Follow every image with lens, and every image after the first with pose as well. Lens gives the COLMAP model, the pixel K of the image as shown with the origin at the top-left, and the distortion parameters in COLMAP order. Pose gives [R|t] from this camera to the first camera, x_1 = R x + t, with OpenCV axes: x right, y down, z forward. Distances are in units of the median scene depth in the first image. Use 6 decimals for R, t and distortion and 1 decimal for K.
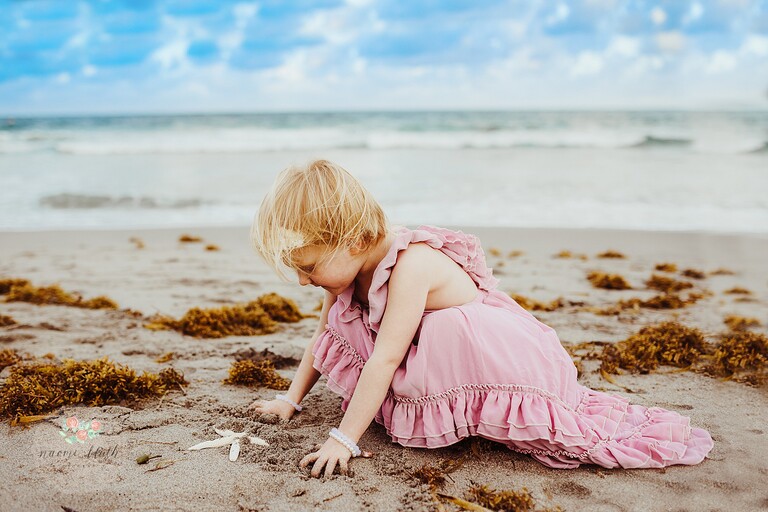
lens RADIAL K [[736.3, 0, 383.3], [0, 736.3, 254.7], [0, 0, 1]] dist [-0.052067, 0.000000]
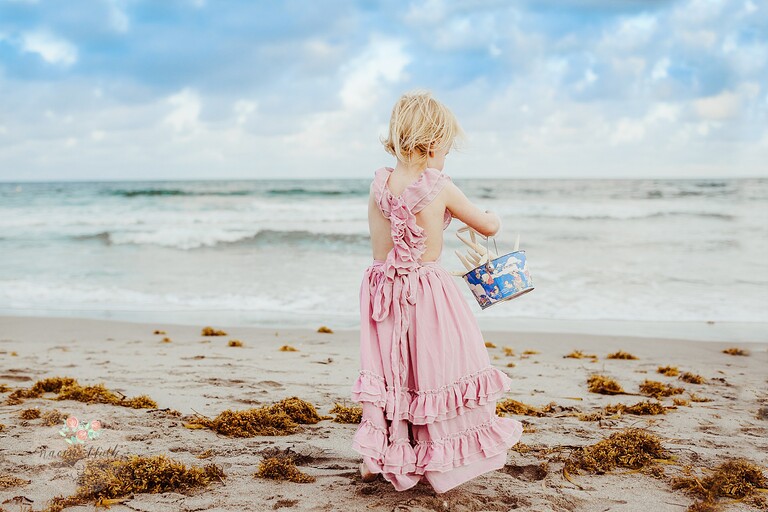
lens RADIAL K [[809.3, 0, 384.2], [0, 809.3, 257.5], [0, 0, 1]] dist [-0.050129, 0.000000]
pose [[0.999271, 0.006650, -0.037584, 0.038545], [-0.010206, 0.995404, -0.095223, -0.050423], [0.036778, 0.095538, 0.994746, -0.290977]]
